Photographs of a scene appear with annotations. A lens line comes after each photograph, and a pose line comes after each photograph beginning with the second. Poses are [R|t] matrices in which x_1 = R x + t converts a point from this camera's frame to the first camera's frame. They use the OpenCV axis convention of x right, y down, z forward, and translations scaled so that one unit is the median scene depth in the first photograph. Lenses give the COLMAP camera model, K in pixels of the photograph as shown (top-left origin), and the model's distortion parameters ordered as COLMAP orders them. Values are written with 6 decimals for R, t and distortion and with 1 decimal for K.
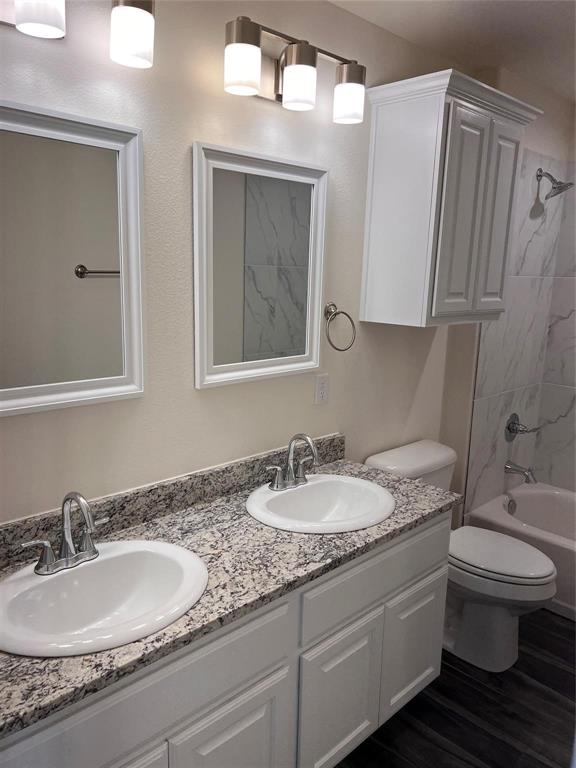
lens RADIAL K [[577.6, 0, 280.5], [0, 577.6, 387.7], [0, 0, 1]] dist [0.051855, -0.058449]
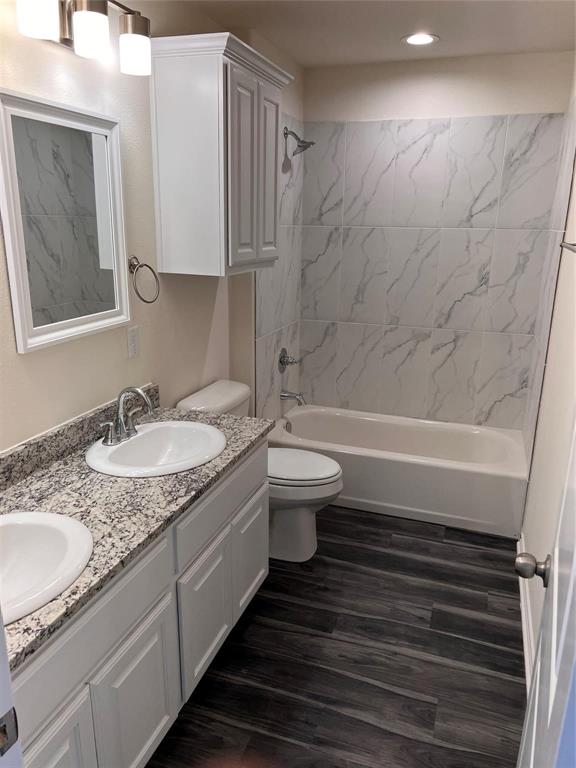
lens RADIAL K [[577.6, 0, 287.5], [0, 577.6, 387.2], [0, 0, 1]] dist [0.051855, -0.058449]
pose [[0.892689, -0.134369, 0.430175, -0.152778], [0.096093, 0.989318, 0.109614, -0.005602], [-0.440309, -0.056514, 0.896066, -0.047643]]
